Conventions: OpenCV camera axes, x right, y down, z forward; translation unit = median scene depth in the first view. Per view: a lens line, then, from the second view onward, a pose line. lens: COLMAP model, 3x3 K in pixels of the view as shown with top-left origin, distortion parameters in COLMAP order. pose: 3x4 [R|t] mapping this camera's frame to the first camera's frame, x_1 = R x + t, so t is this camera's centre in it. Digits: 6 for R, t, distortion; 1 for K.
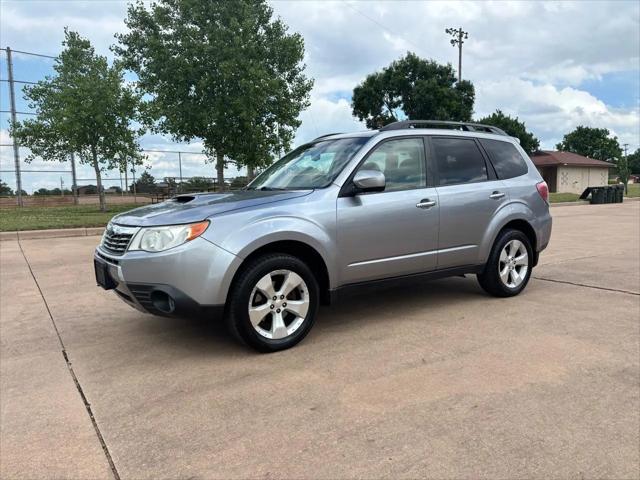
lens RADIAL K [[484.1, 0, 323.0], [0, 484.1, 240.1], [0, 0, 1]] dist [0.040991, -0.038362]
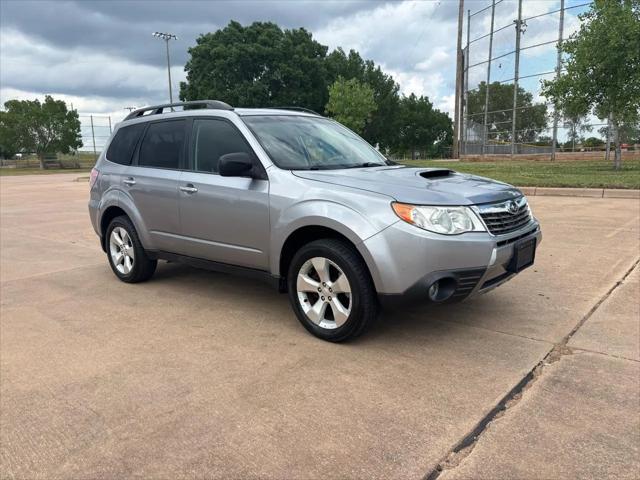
lens RADIAL K [[484.1, 0, 315.7], [0, 484.1, 242.5], [0, 0, 1]] dist [0.040991, -0.038362]
pose [[0.257083, 0.181148, -0.949260, 0.348681], [-0.074152, 0.983076, 0.167519, -0.045488], [0.963540, 0.027323, 0.266164, 0.297013]]
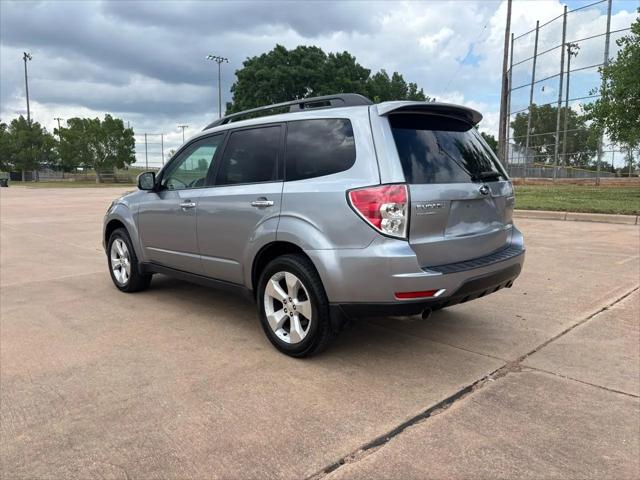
lens RADIAL K [[484.1, 0, 316.7], [0, 484.1, 241.3], [0, 0, 1]] dist [0.040991, -0.038362]
pose [[0.166507, 0.149142, -0.974696, 0.373519], [-0.096262, 0.986232, 0.134463, -0.048516], [0.981330, 0.071437, 0.178571, 0.331221]]
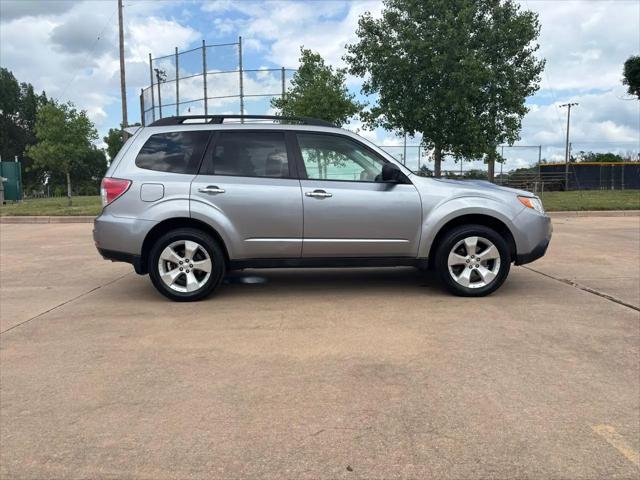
lens RADIAL K [[484.1, 0, 318.3], [0, 484.1, 240.5], [0, 0, 1]] dist [0.040991, -0.038362]
pose [[0.838451, 0.068760, -0.540621, 0.220566], [-0.060767, 0.997618, 0.032641, -0.001665], [0.541578, 0.005484, 0.840633, 0.023434]]
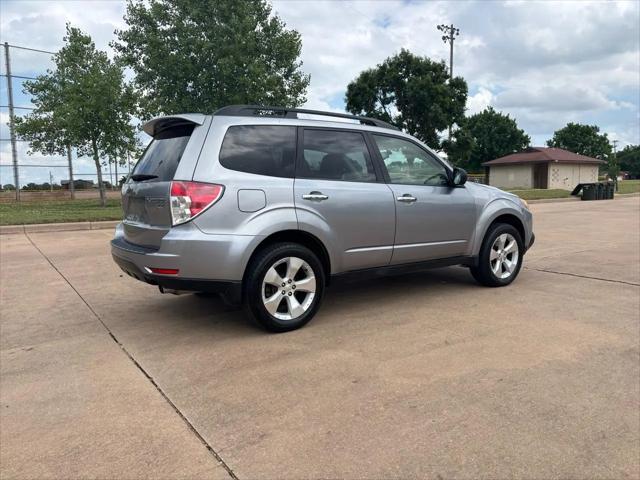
lens RADIAL K [[484.1, 0, 314.6], [0, 484.1, 238.2], [0, 0, 1]] dist [0.040991, -0.038362]
pose [[0.999981, 0.003163, 0.005297, -0.022106], [-0.003192, 0.999980, 0.005487, 0.002296], [-0.005280, -0.005504, 0.999971, -0.020595]]
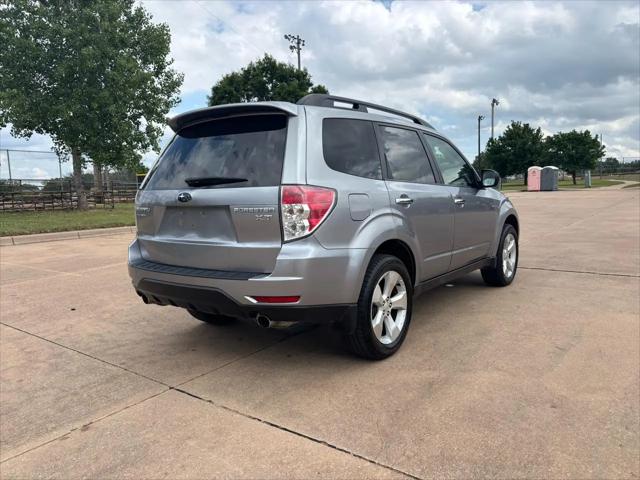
lens RADIAL K [[484.1, 0, 318.0], [0, 484.1, 239.8], [0, 0, 1]] dist [0.040991, -0.038362]
pose [[0.945677, -0.045008, 0.321979, -0.143620], [0.046291, 0.998921, 0.003675, -0.003170], [-0.321797, 0.011429, 0.946740, 0.038939]]
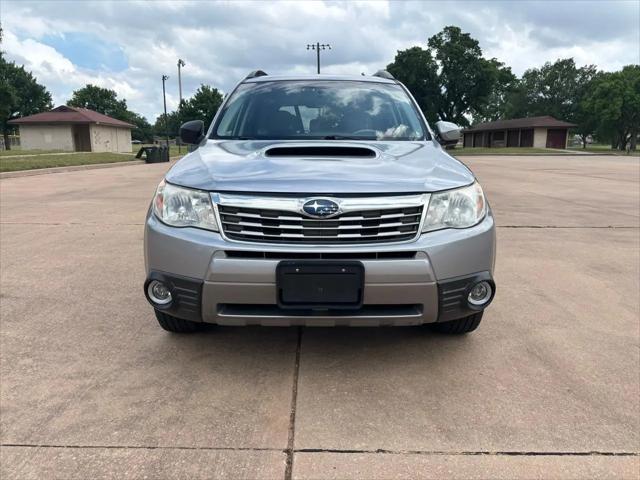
lens RADIAL K [[484.1, 0, 323.0], [0, 484.1, 239.0], [0, 0, 1]] dist [0.040991, -0.038362]
pose [[0.563547, -0.136964, 0.814651, -0.232833], [0.072678, 0.990556, 0.116262, -0.012269], [-0.822881, -0.006311, 0.568179, 0.179011]]
